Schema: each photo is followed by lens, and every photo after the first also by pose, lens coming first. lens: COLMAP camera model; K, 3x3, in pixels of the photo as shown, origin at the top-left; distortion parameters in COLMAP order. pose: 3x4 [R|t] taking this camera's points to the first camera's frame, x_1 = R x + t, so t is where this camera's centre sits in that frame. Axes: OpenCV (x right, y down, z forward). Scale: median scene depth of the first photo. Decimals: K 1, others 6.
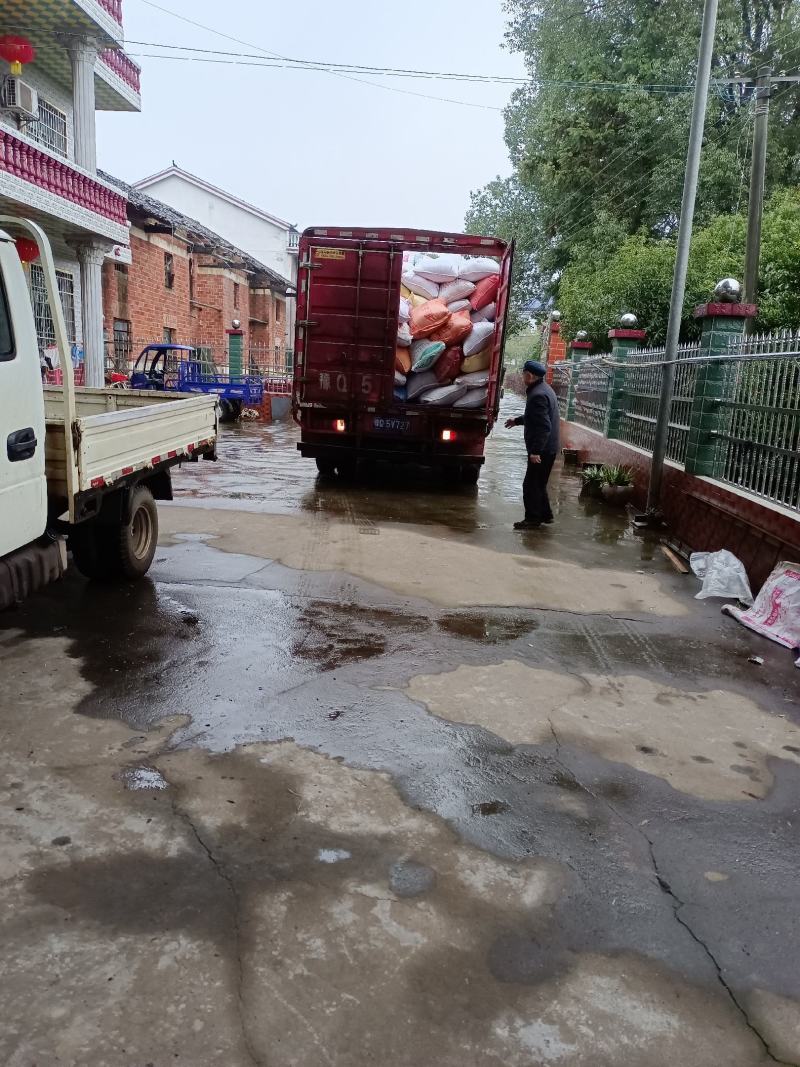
lens RADIAL K [[799.2, 0, 400.0], [0, 799.2, 533.5], [0, 0, 1]] dist [-0.000252, -0.001248]
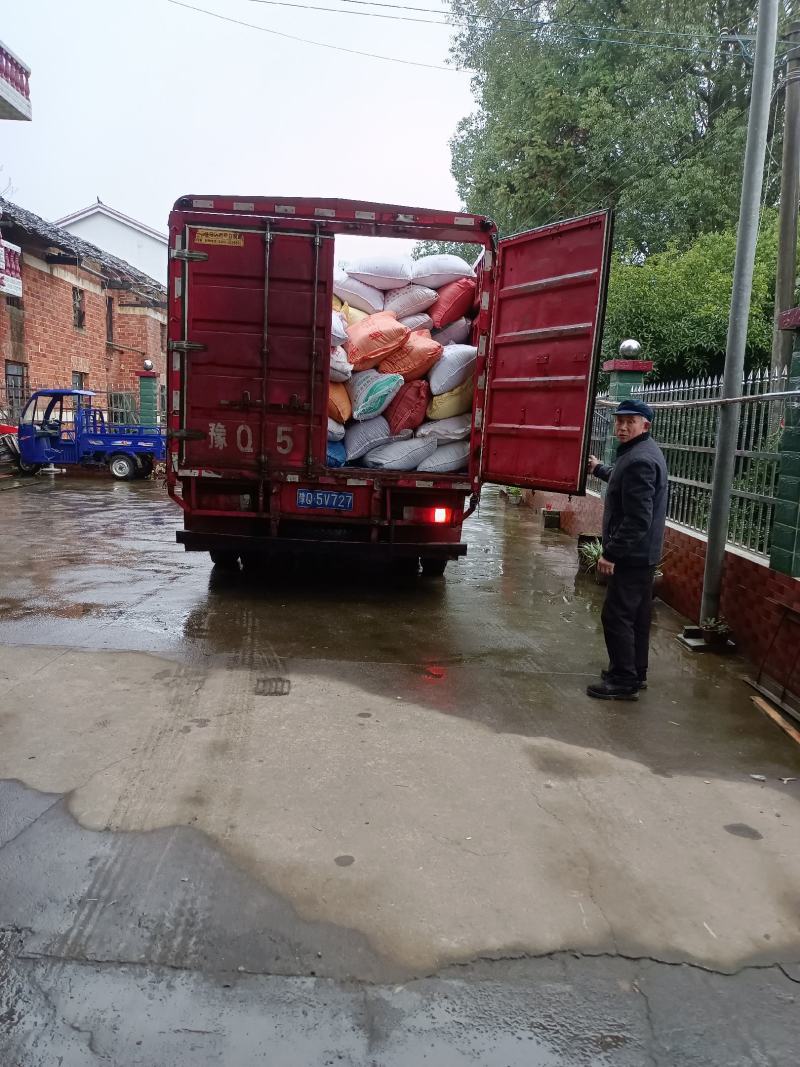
lens RADIAL K [[799.2, 0, 400.0], [0, 799.2, 533.5], [0, 0, 1]] dist [-0.000252, -0.001248]
pose [[0.997707, -0.024731, 0.063002, 0.008886], [0.028090, 0.998199, -0.053003, -0.070363], [-0.061577, 0.054652, 0.996605, 0.336628]]
